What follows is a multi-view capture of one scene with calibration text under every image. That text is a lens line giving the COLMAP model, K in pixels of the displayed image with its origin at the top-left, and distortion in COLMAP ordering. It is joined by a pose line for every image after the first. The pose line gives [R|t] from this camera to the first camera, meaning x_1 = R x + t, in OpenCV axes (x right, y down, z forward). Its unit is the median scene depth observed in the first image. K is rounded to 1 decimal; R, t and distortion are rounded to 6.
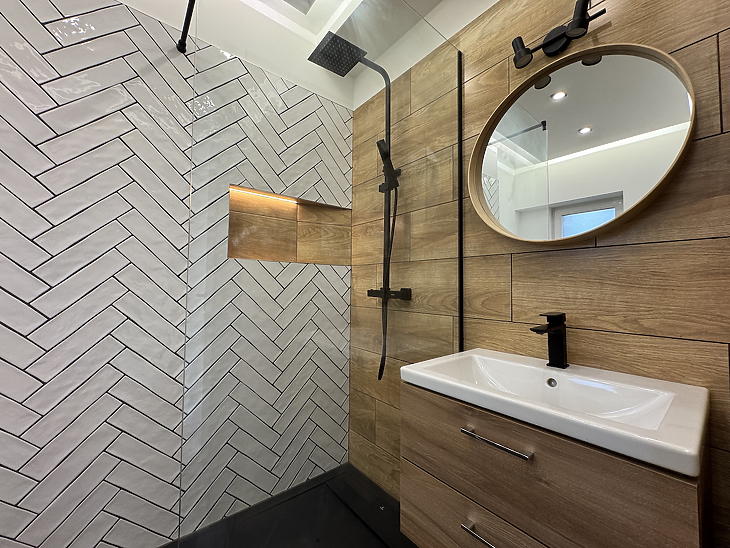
lens RADIAL K [[293.2, 0, 364.1], [0, 293.2, 272.9], [0, 0, 1]] dist [-0.000501, 0.000298]
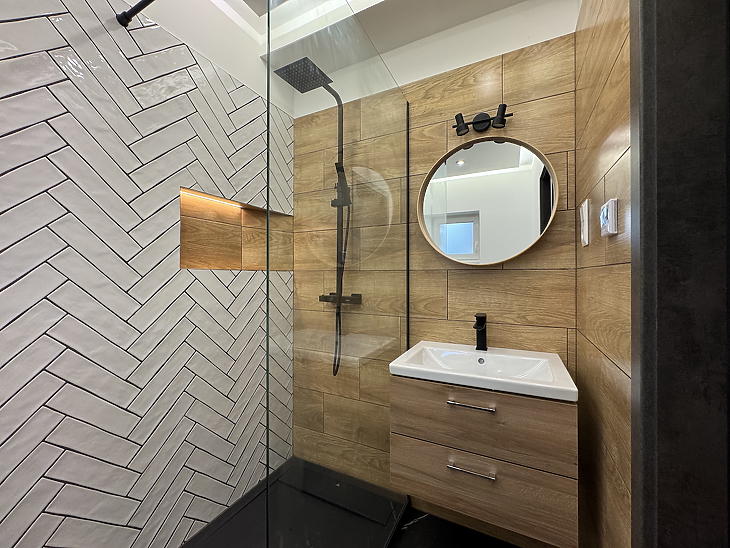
lens RADIAL K [[293.2, 0, 363.2], [0, 293.2, 273.1], [0, 0, 1]] dist [-0.000501, 0.000298]
pose [[0.915108, -0.007267, 0.403144, -0.348827], [-0.008554, 0.999263, 0.037430, -0.085080], [-0.403119, -0.037701, 0.914371, -0.073606]]
